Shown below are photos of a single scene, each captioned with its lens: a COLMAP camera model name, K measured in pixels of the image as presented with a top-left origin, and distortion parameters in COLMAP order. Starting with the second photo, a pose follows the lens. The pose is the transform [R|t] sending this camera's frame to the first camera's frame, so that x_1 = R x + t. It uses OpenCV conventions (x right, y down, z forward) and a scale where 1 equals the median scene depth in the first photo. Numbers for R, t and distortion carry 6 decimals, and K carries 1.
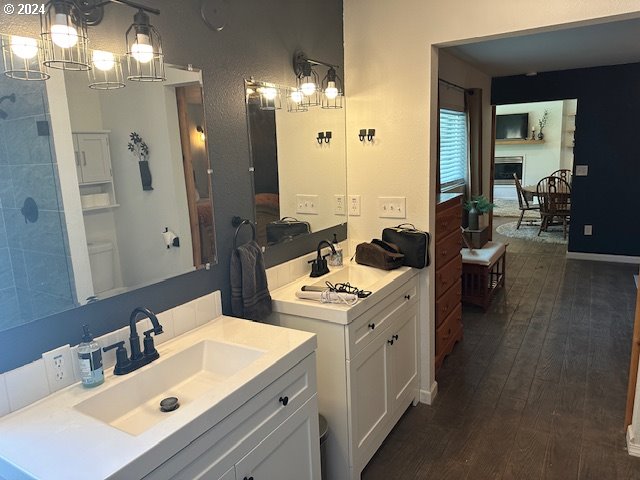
lens RADIAL K [[456.7, 0, 319.1], [0, 456.7, 235.9], [0, 0, 1]] dist [0.046288, -0.019548]
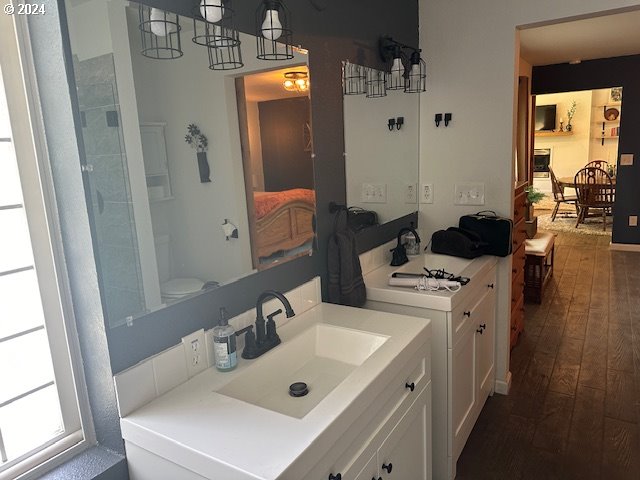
lens RADIAL K [[456.7, 0, 318.7], [0, 456.7, 239.1], [0, 0, 1]] dist [0.046288, -0.019548]
pose [[0.999852, -0.008673, -0.014879, -0.134073], [0.008852, 0.999889, 0.011985, 0.016768], [0.014774, -0.012115, 0.999817, 0.011682]]
